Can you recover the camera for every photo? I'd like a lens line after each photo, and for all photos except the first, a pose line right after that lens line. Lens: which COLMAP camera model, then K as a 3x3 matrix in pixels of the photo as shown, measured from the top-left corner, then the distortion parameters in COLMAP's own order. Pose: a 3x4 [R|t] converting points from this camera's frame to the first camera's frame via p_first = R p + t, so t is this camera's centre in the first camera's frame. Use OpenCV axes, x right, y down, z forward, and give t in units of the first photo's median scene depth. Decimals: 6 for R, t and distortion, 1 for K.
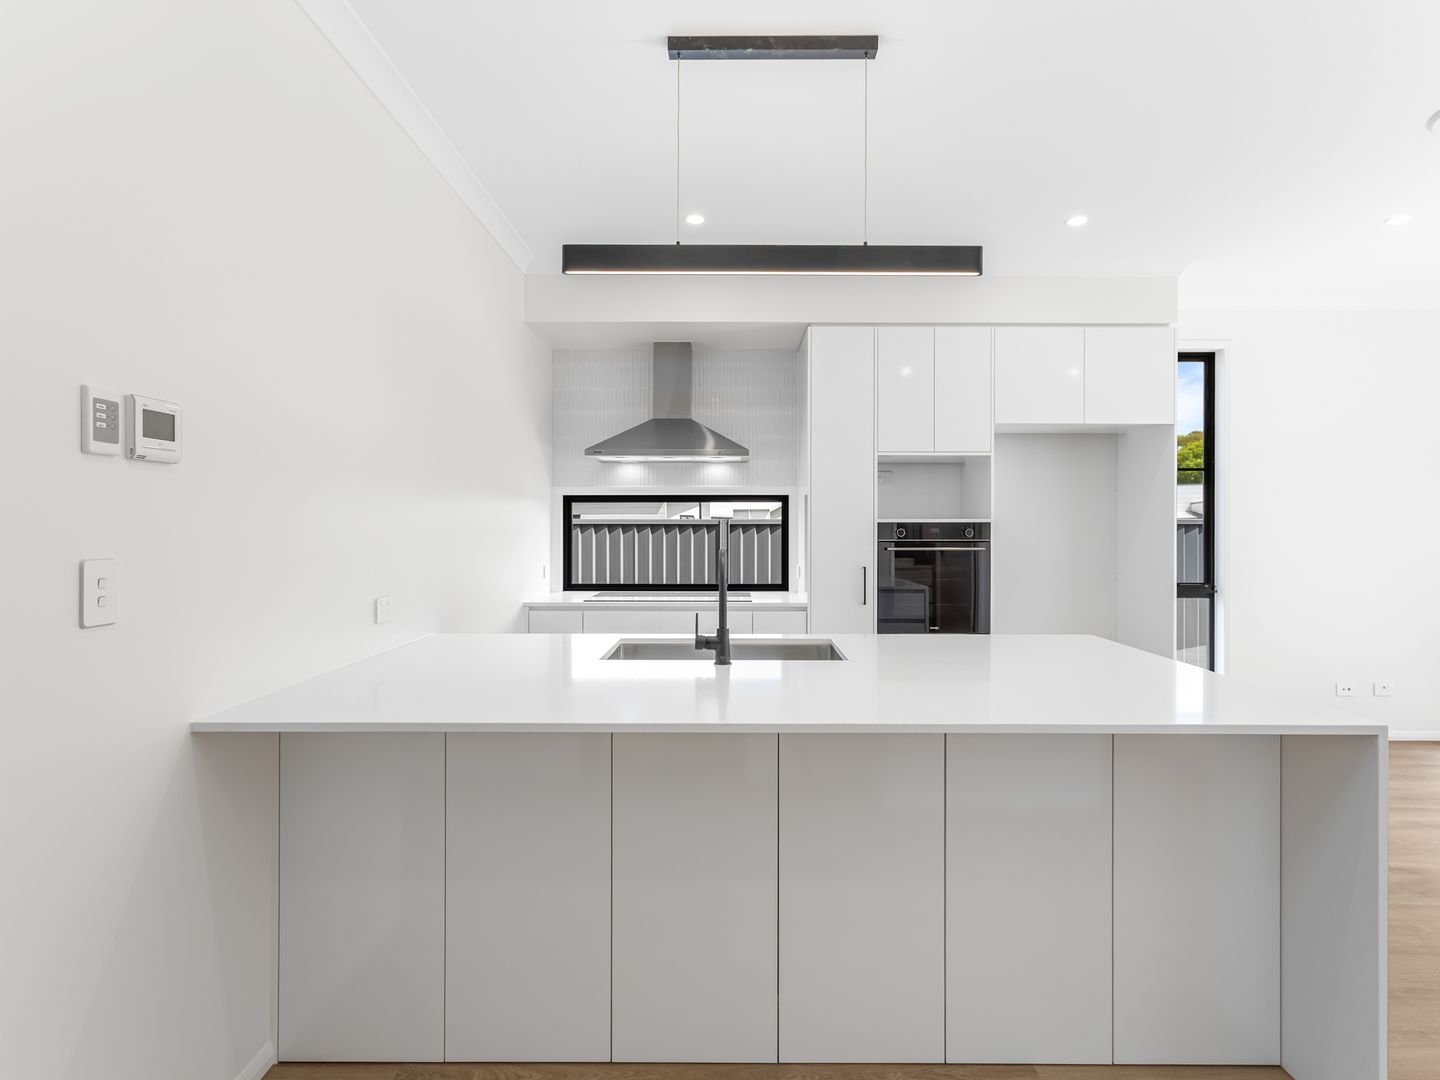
lens RADIAL K [[771.7, 0, 754.3], [0, 771.7, 527.5], [0, 0, 1]] dist [0.005099, 0.002592]
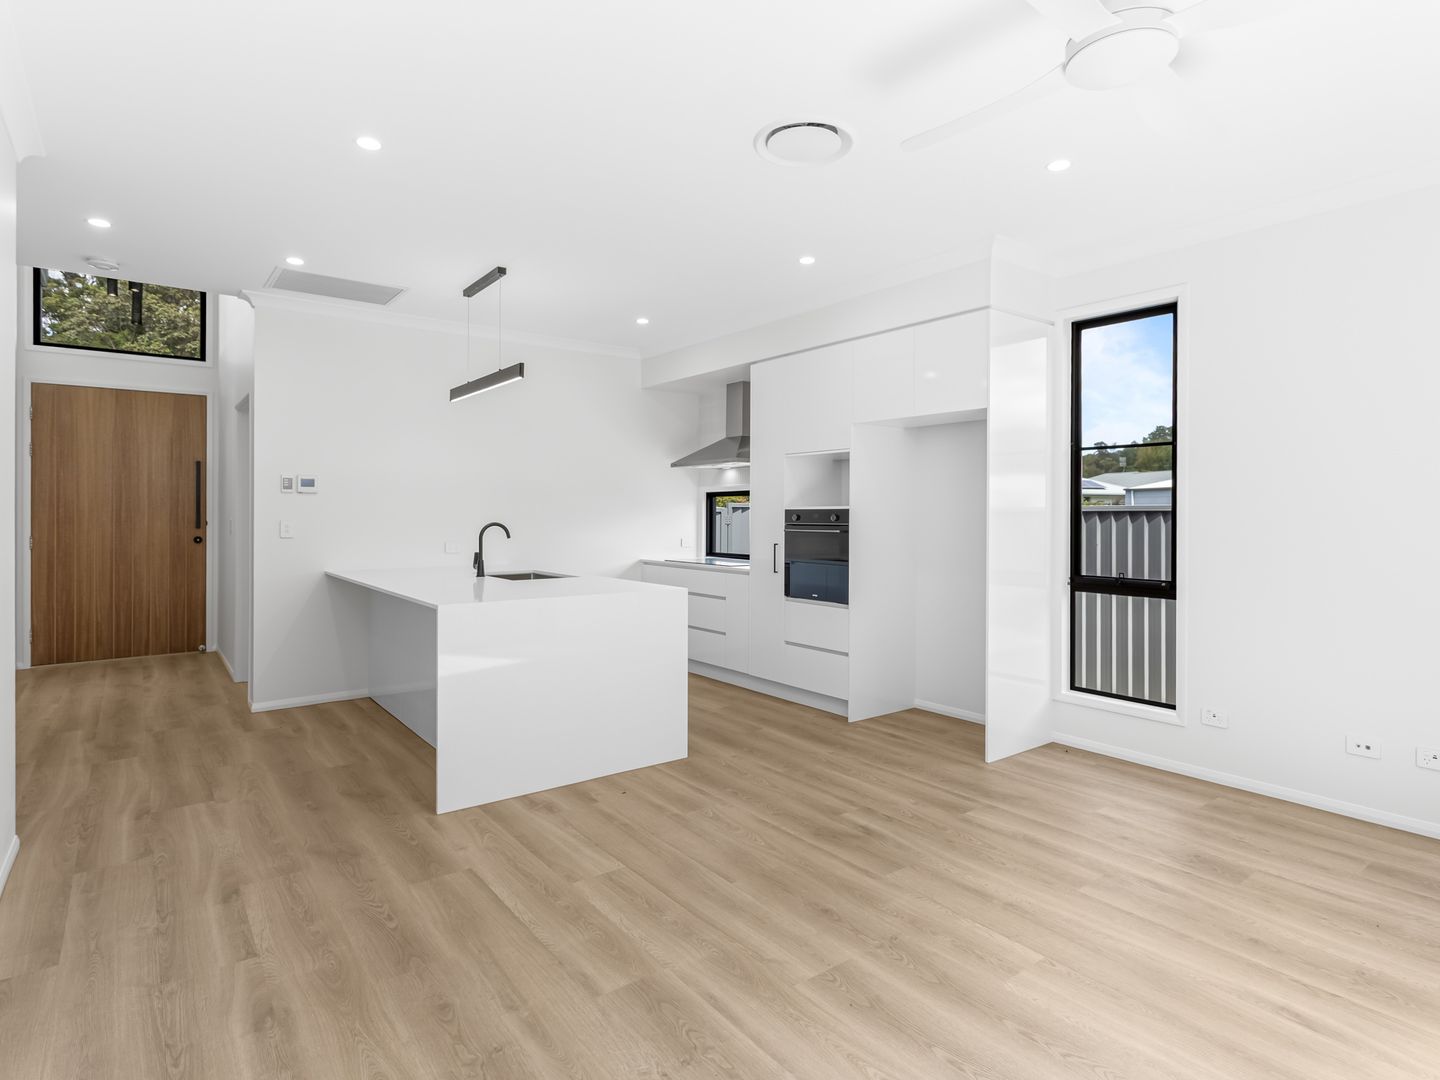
lens RADIAL K [[771.7, 0, 712.4], [0, 771.7, 516.1], [0, 0, 1]] dist [0.005099, 0.002592]
pose [[0.606669, 0.003099, -0.794948, 1.110708], [-0.002635, 0.999995, 0.001887, 0.001676], [0.794950, 0.000950, 0.606674, 0.123517]]
